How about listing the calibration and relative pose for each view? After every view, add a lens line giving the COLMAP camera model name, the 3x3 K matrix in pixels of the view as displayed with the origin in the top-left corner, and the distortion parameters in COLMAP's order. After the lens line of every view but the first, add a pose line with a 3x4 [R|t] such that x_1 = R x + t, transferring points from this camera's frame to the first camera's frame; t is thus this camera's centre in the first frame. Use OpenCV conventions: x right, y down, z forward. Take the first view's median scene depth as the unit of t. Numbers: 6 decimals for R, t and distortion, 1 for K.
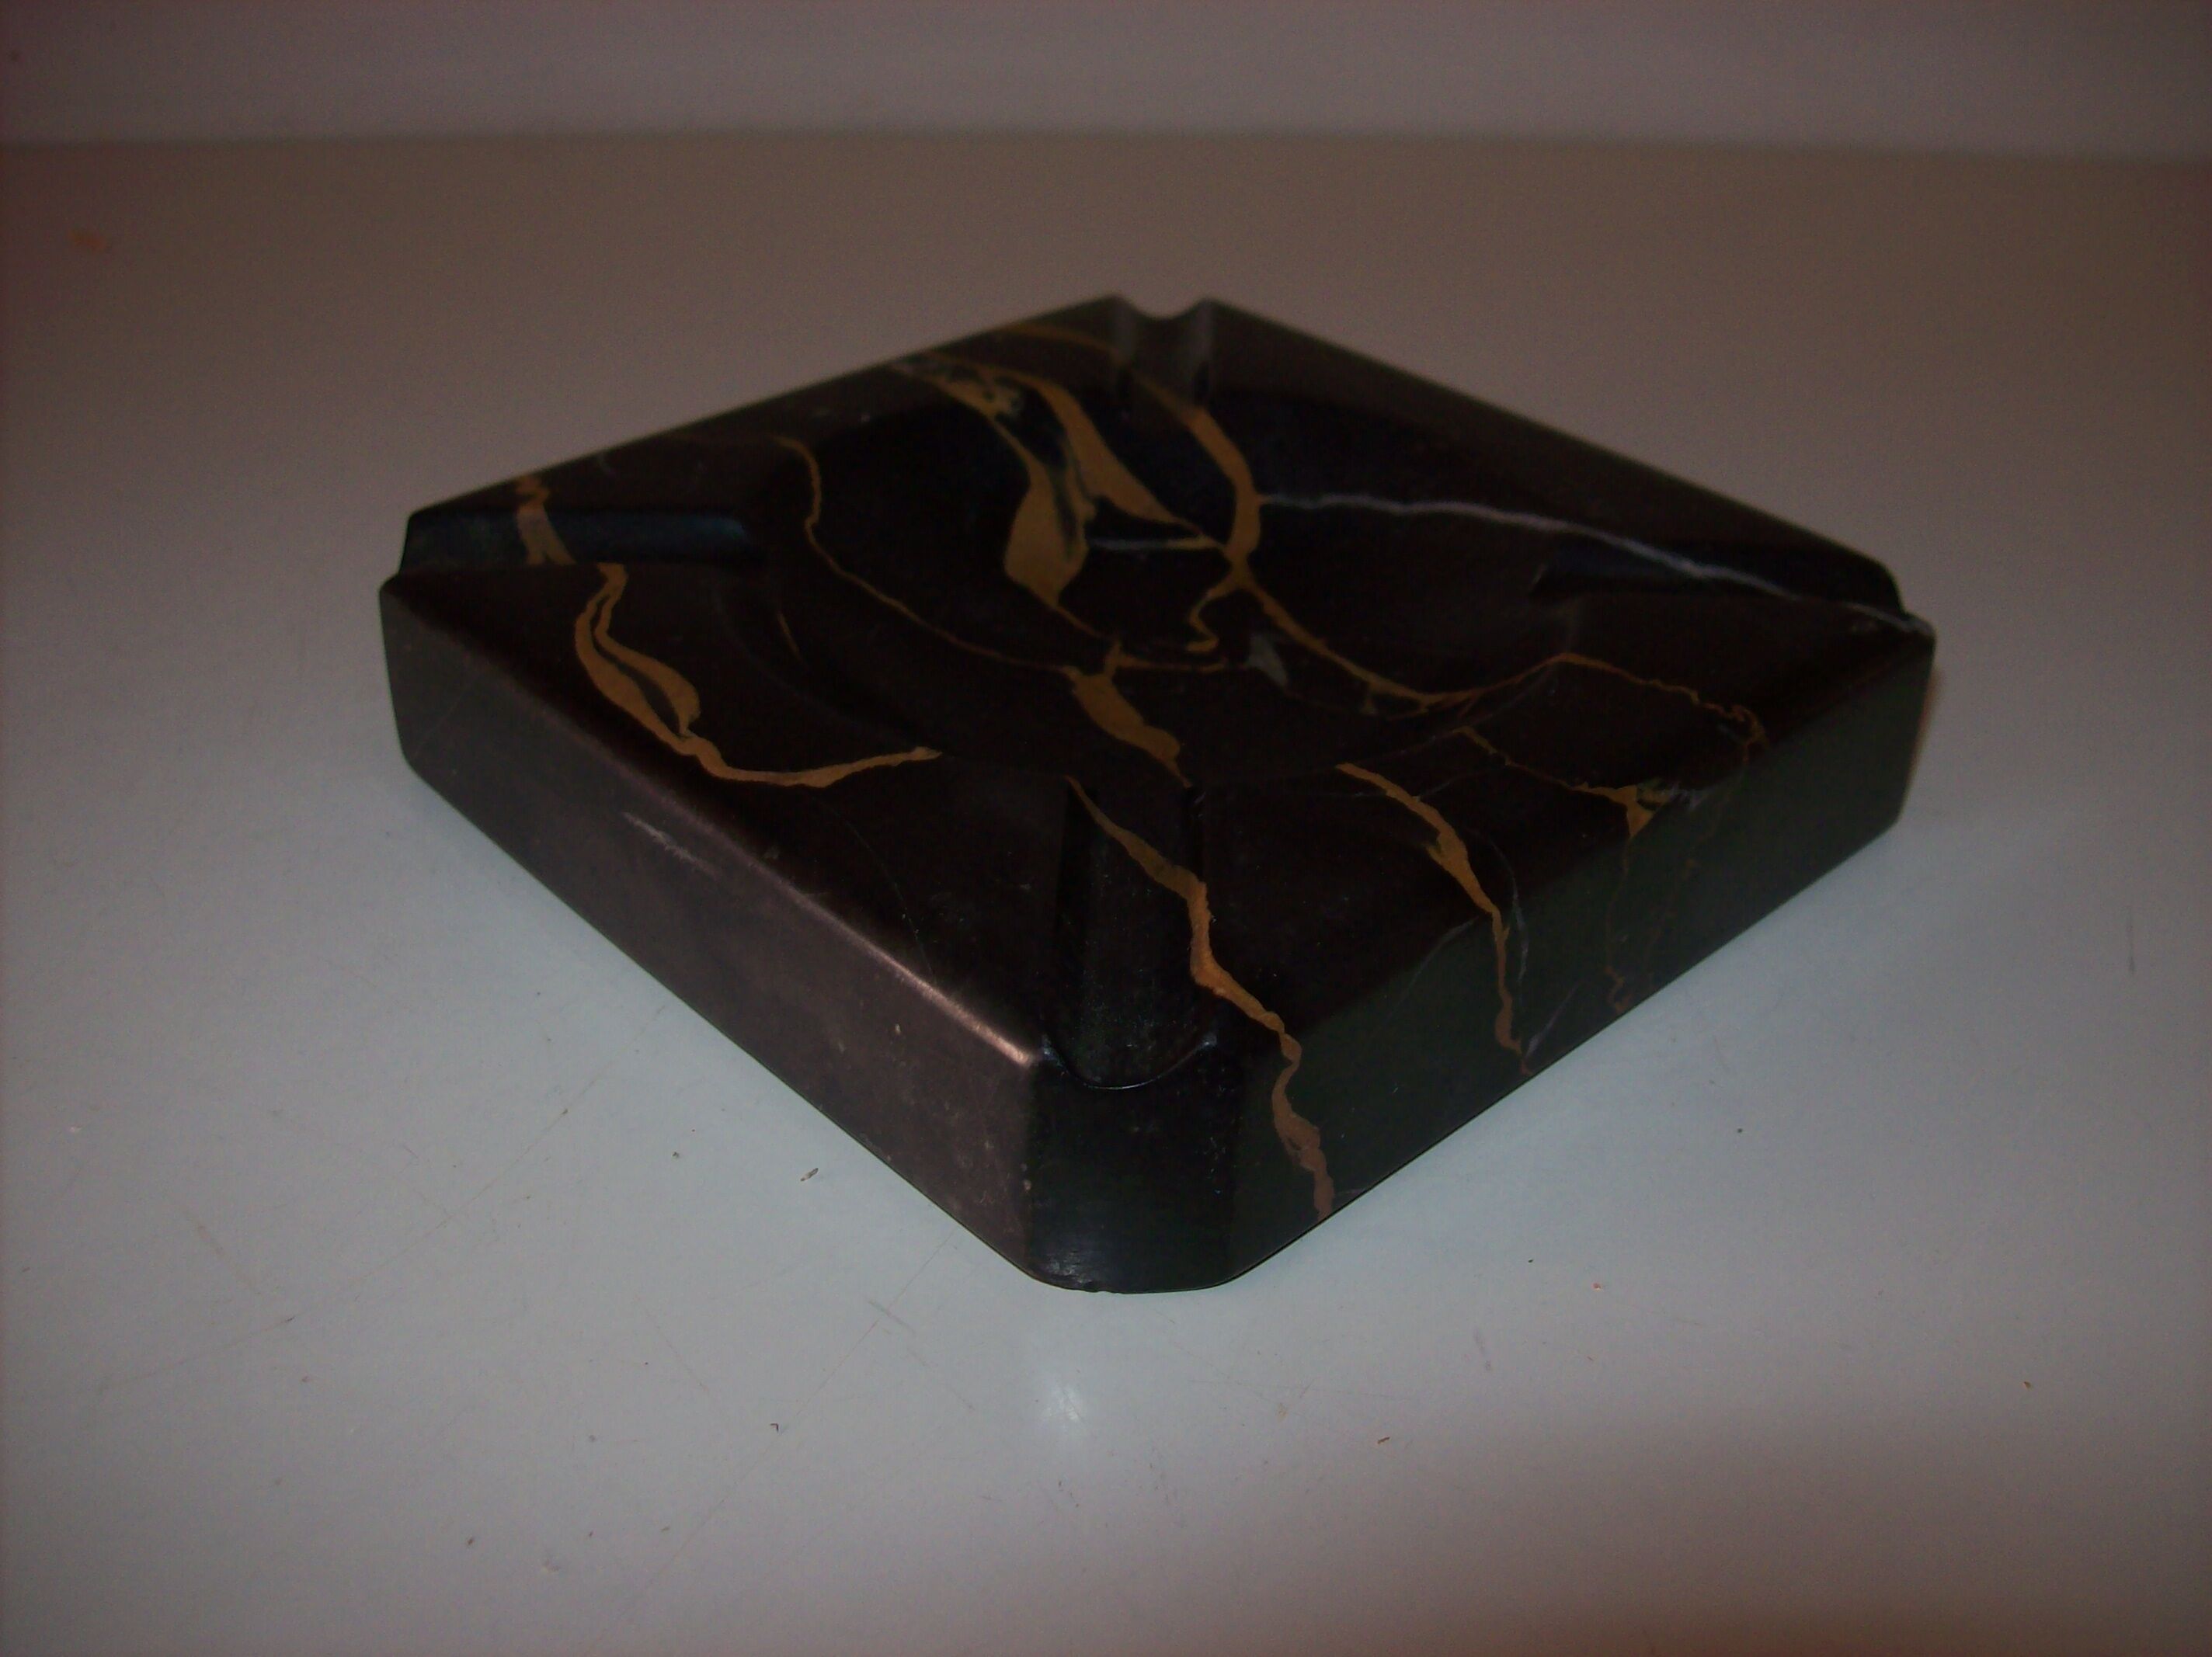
lens RADIAL K [[2320.6, 0, 1107.6], [0, 2320.6, 818.0], [0, 0, 1]] dist [-0.167760, 0.000000]
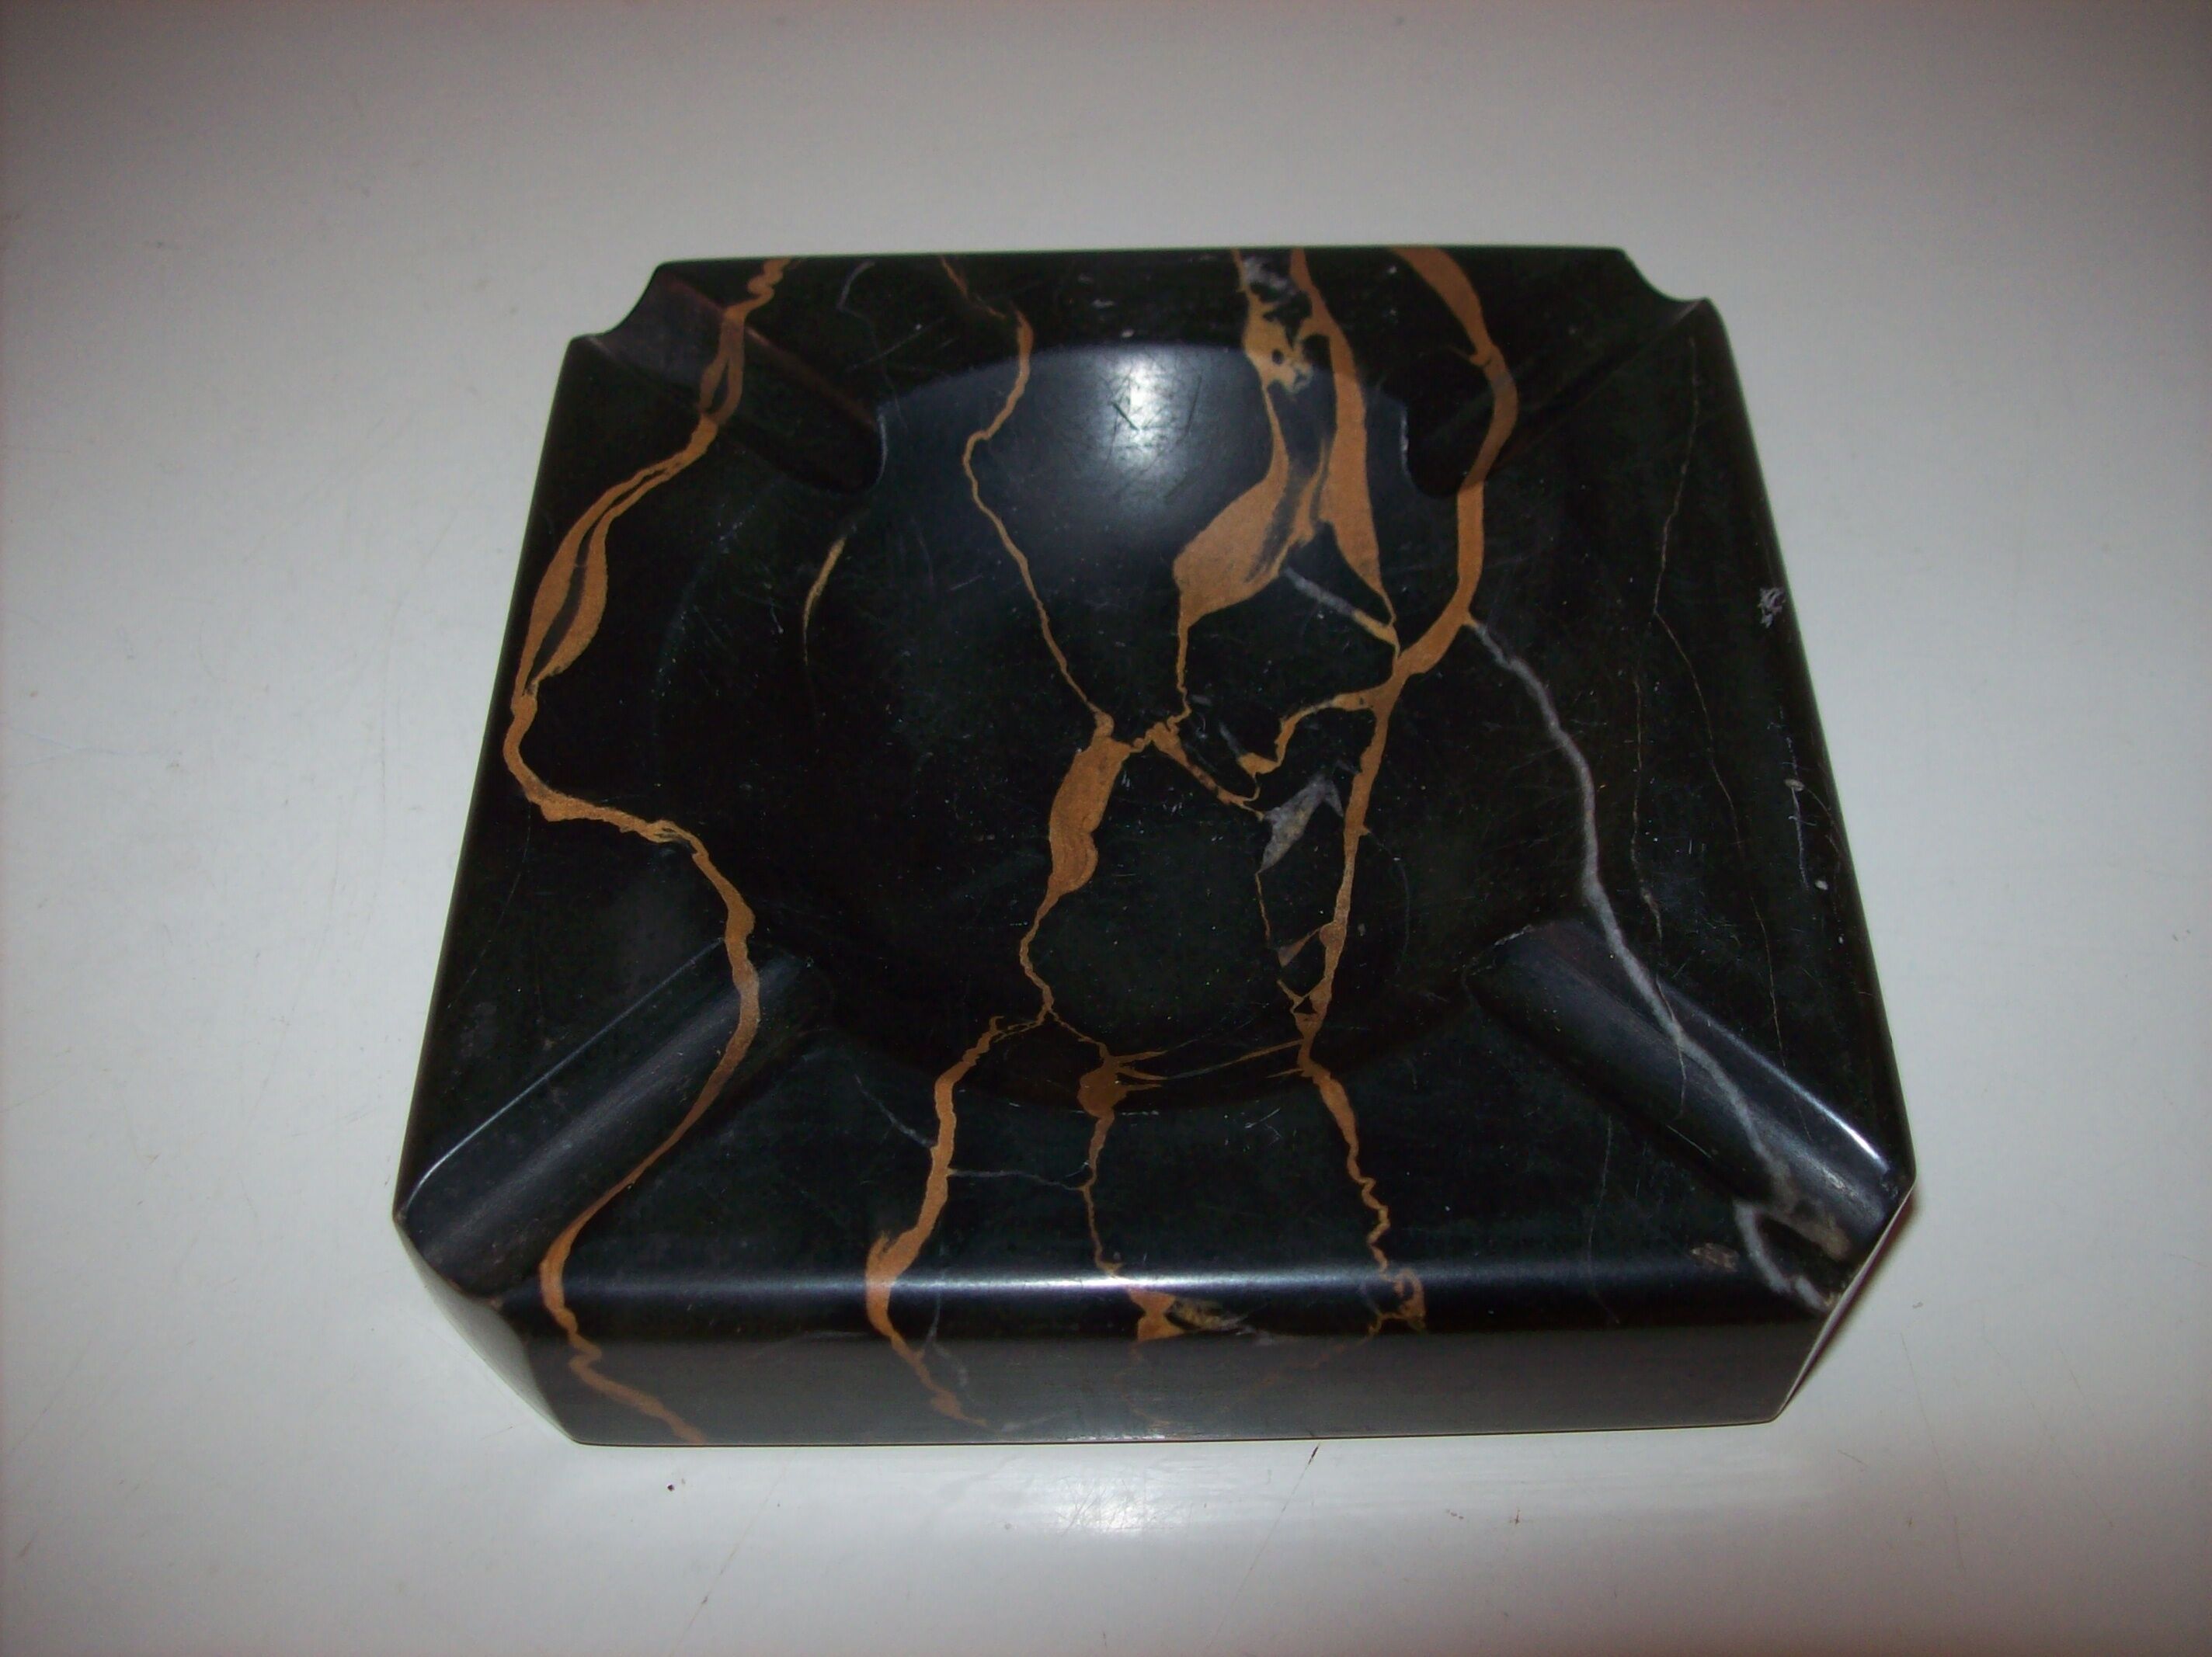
lens RADIAL K [[2320.6, 0, 1125.4], [0, 2320.6, 817.4], [0, 0, 1]] dist [-0.167760, 0.000000]
pose [[0.739660, 0.523768, -0.422576, 0.453721], [-0.337668, 0.831995, 0.440187, -0.502418], [0.582137, -0.182898, 0.792253, 0.312937]]
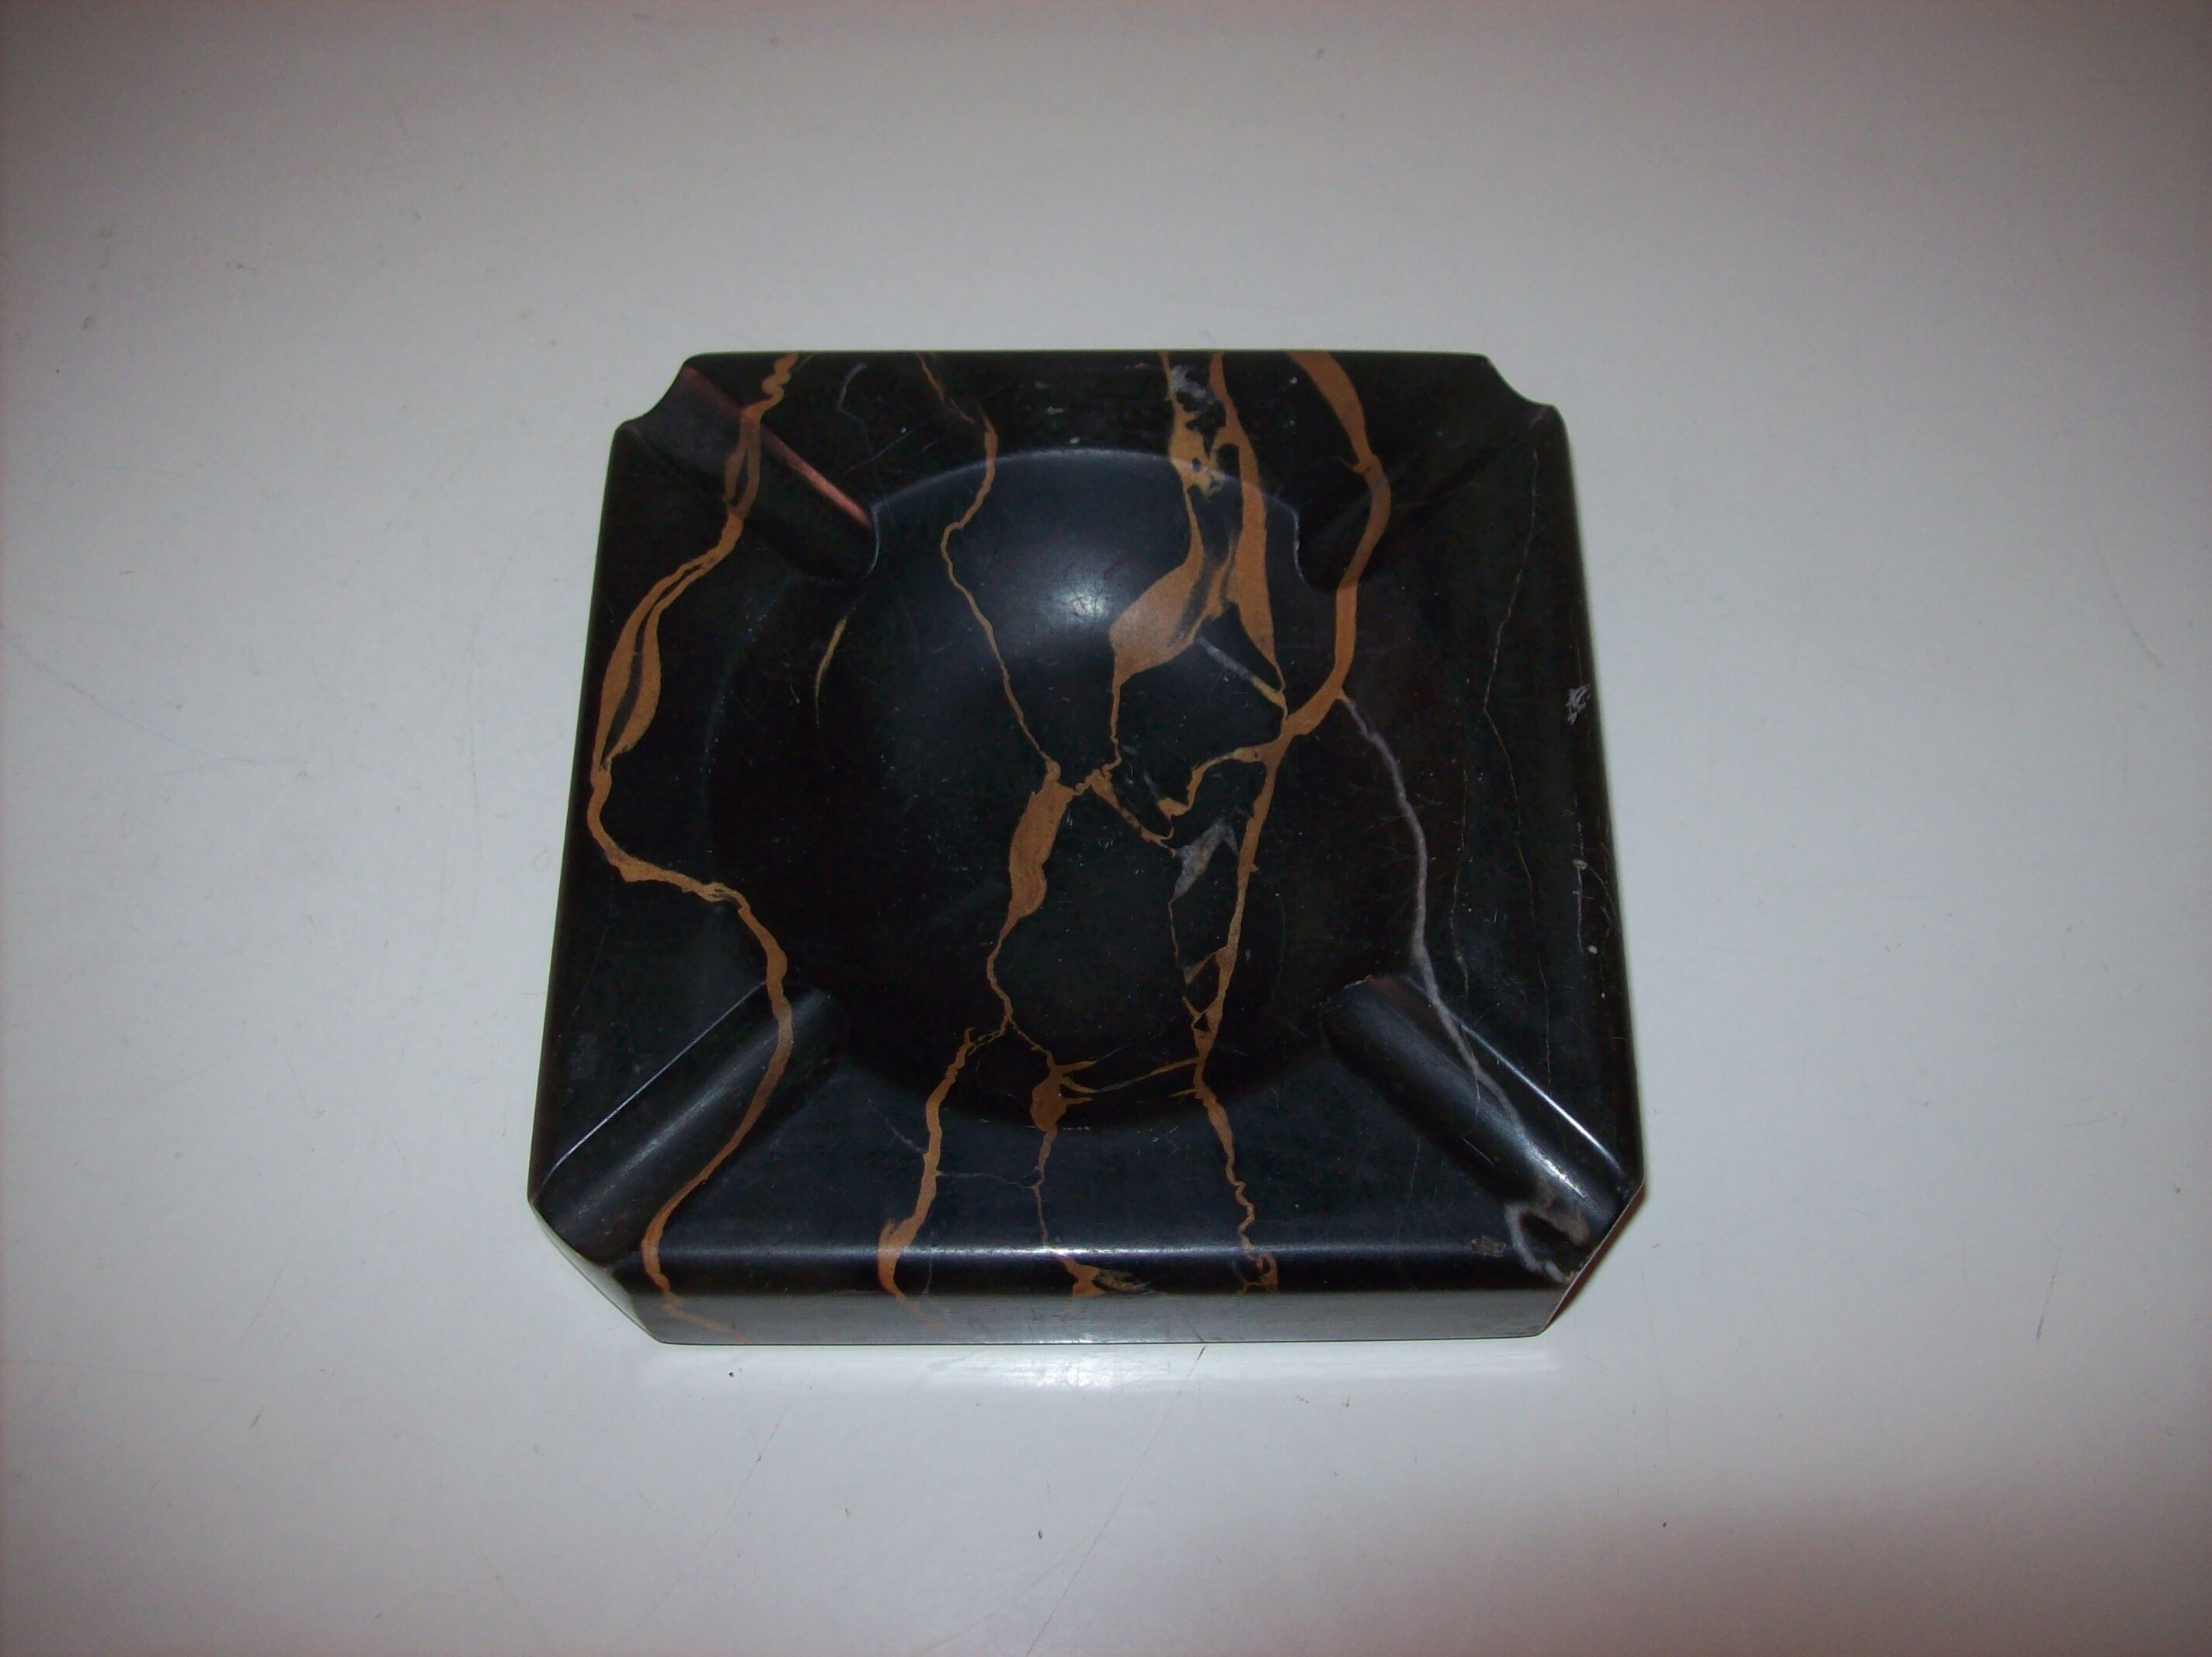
lens RADIAL K [[2320.6, 0, 1114.1], [0, 2320.6, 821.3], [0, 0, 1]] dist [-0.167760, 0.000000]
pose [[0.739154, 0.596330, -0.313117, 0.442038], [-0.353647, 0.739260, 0.573087, -0.827229], [0.573224, -0.312867, 0.757317, 0.147619]]
